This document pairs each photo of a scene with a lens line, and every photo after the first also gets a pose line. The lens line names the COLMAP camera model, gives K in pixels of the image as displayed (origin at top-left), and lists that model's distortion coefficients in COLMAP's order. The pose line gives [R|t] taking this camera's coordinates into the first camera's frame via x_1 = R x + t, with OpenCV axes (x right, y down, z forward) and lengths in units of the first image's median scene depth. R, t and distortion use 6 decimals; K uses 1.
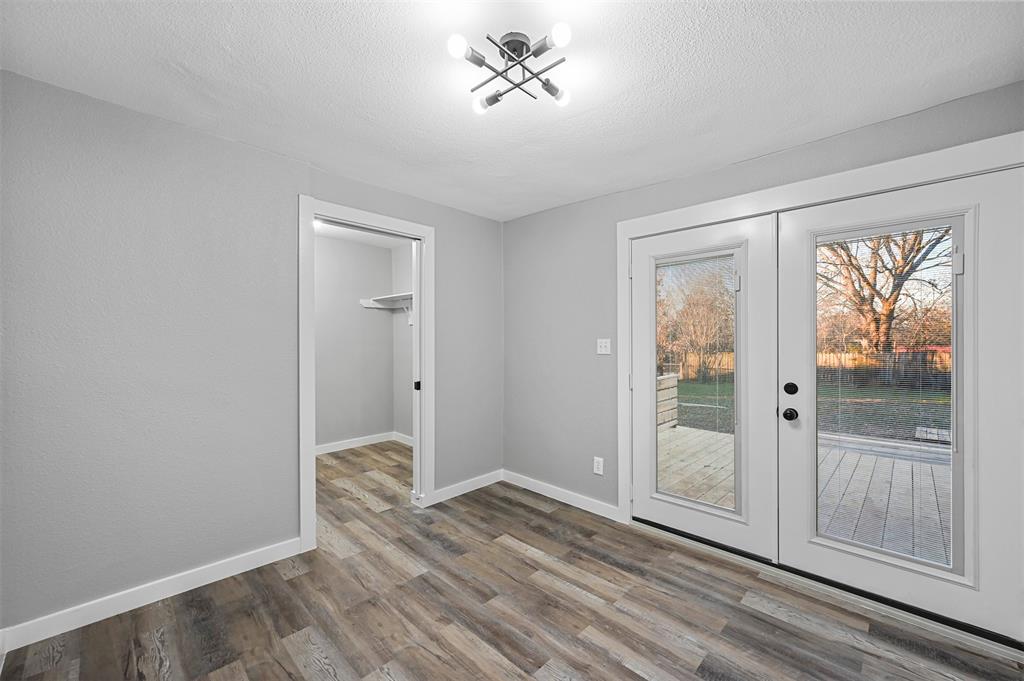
lens RADIAL K [[407.2, 0, 512.0], [0, 407.2, 340.5], [0, 0, 1]] dist [0.000565, 0.000039]
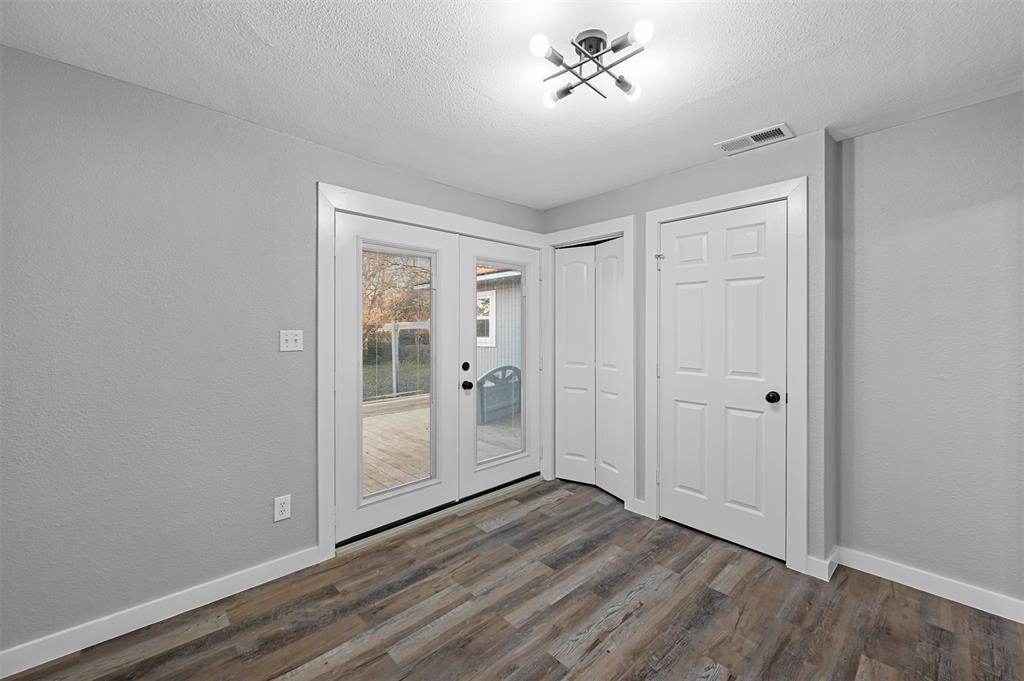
lens RADIAL K [[421.3, 0, 506.6], [0, 421.3, 329.2], [0, 0, 1]] dist [0.000708, 0.000151]
pose [[0.028598, -0.000142, 0.999591, -0.705987], [0.000667, 1.000000, 0.000123, -0.006762], [-0.999591, 0.000664, 0.028598, 0.805520]]
